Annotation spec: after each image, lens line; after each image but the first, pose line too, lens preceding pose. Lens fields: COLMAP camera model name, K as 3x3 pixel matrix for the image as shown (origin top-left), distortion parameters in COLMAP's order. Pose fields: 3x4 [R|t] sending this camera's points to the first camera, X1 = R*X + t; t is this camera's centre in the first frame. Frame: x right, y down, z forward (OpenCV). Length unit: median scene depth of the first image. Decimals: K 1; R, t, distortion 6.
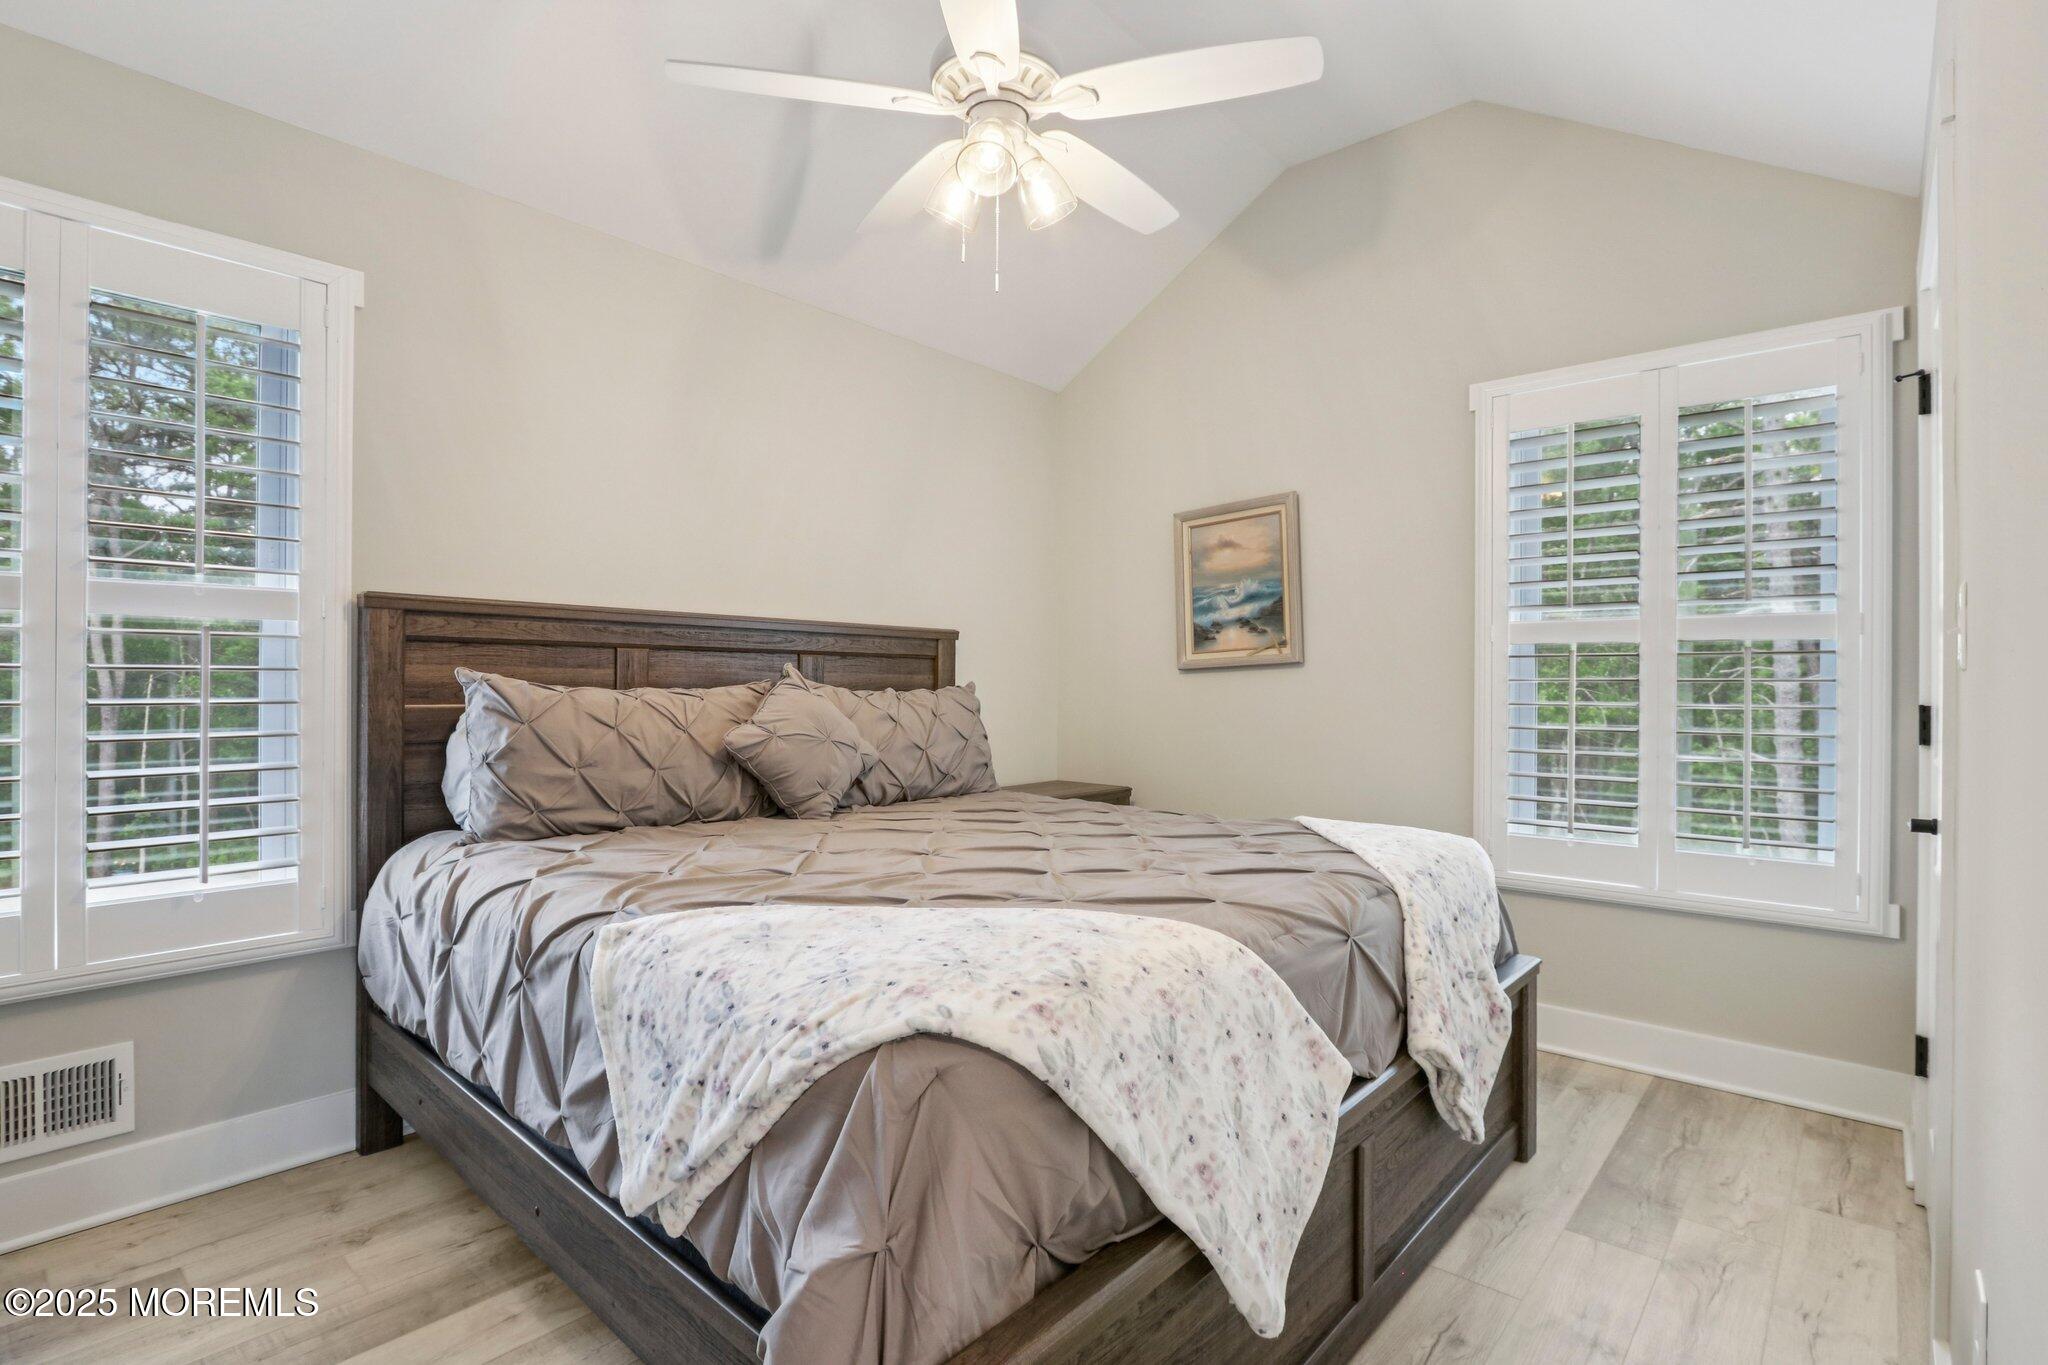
lens RADIAL K [[959.7, 0, 1024.1], [0, 959.7, 688.2], [0, 0, 1]] dist [-0.018702, 0.001670]
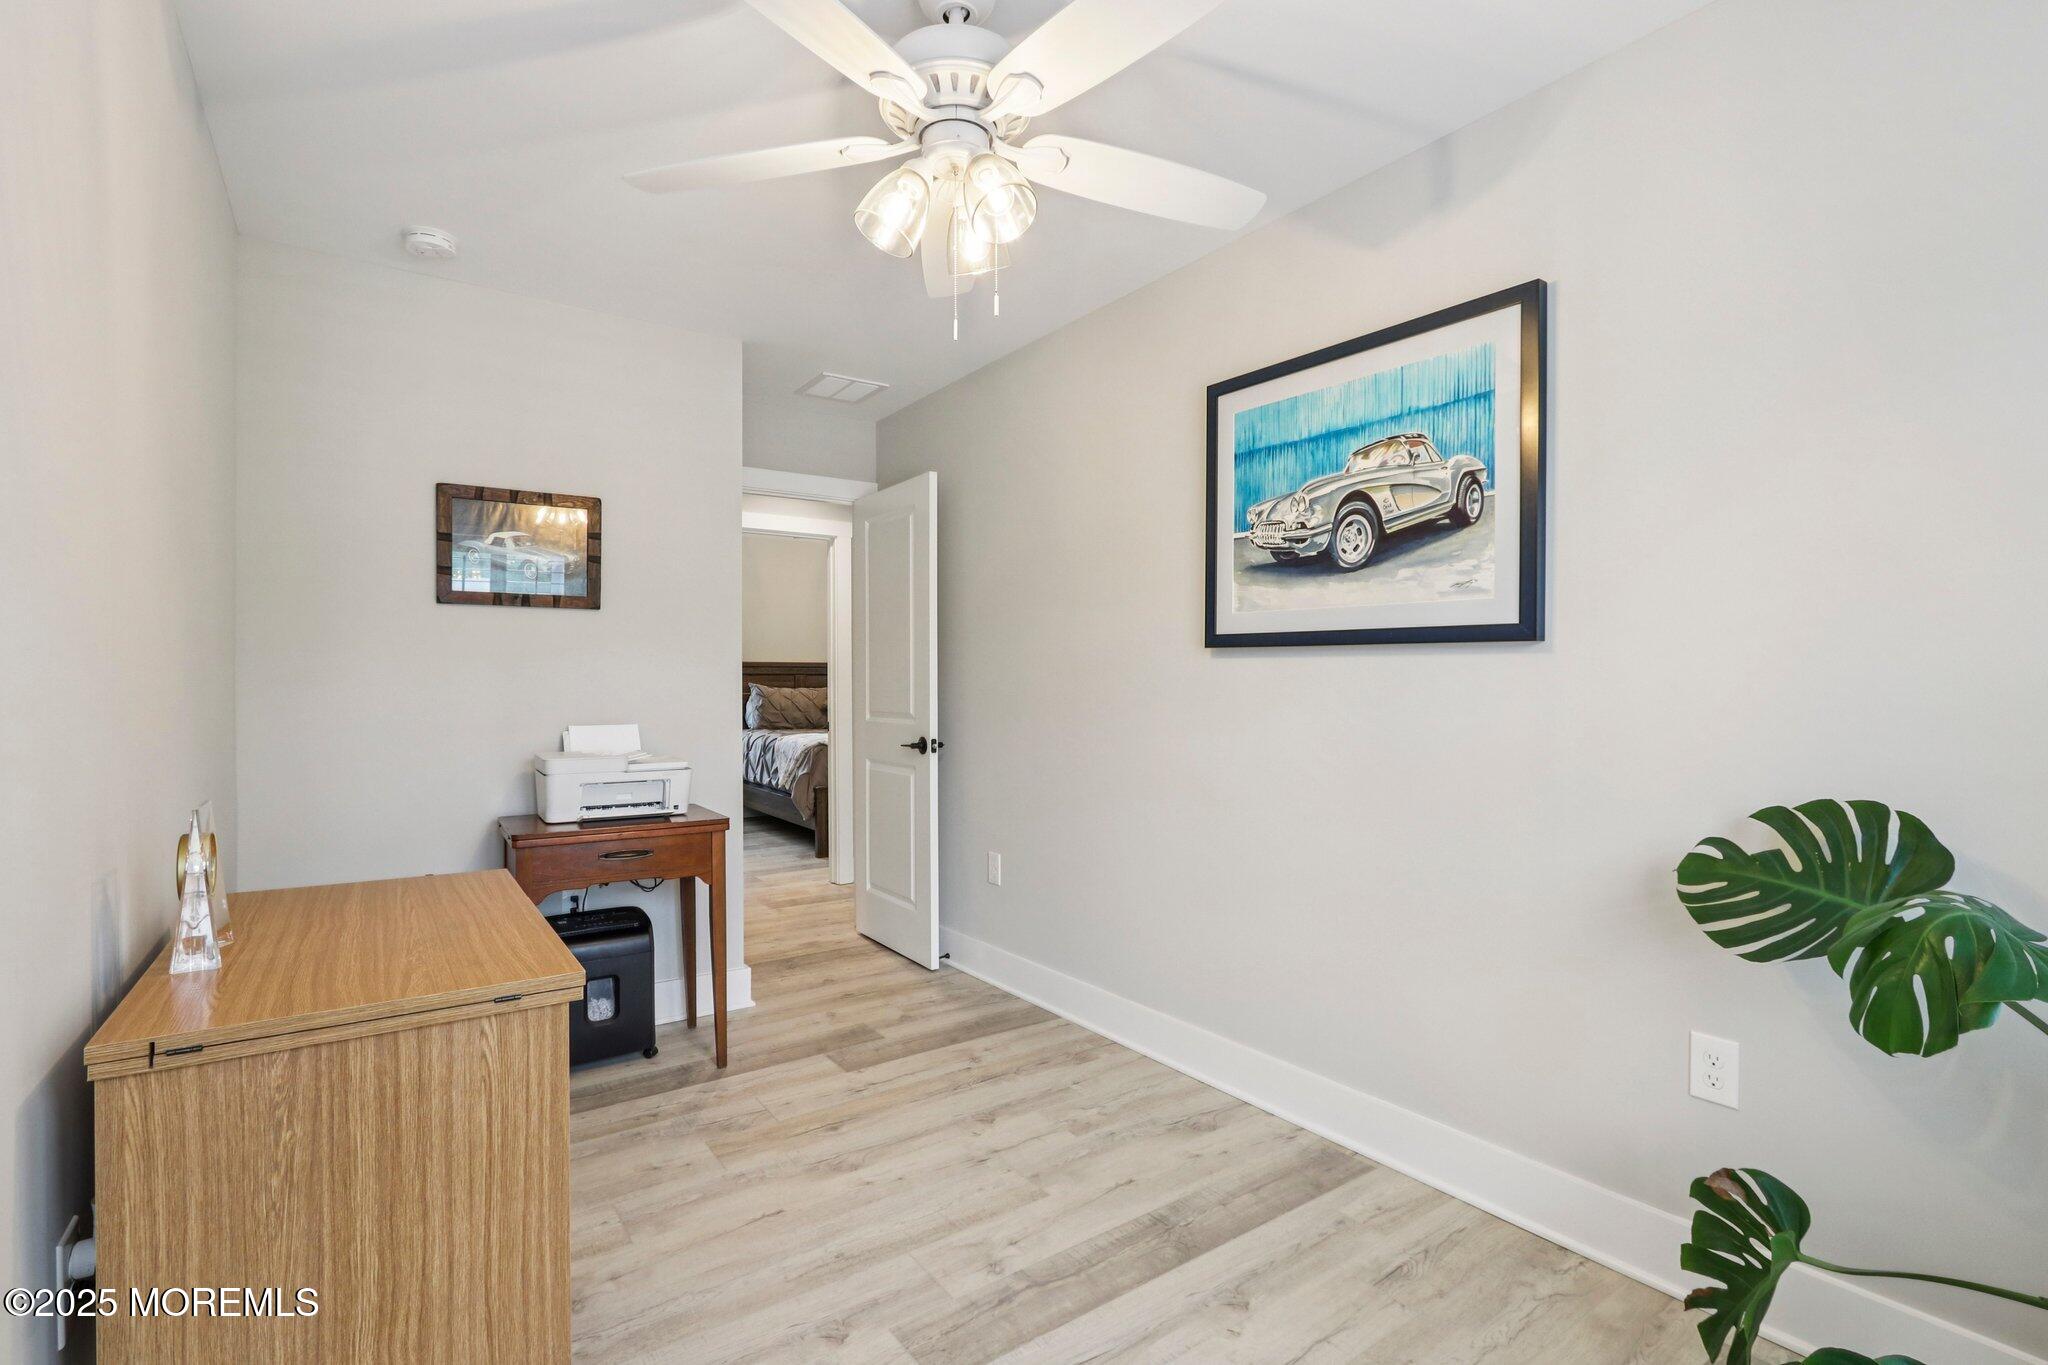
lens RADIAL K [[959.7, 0, 1023.7], [0, 959.7, 684.3], [0, 0, 1]] dist [-0.018702, 0.001670]
pose [[0.969977, 0.001171, -0.243194, 1.558505], [0.000082, 0.999987, 0.005144, -0.039986], [0.243196, -0.005009, 0.969964, -2.725316]]
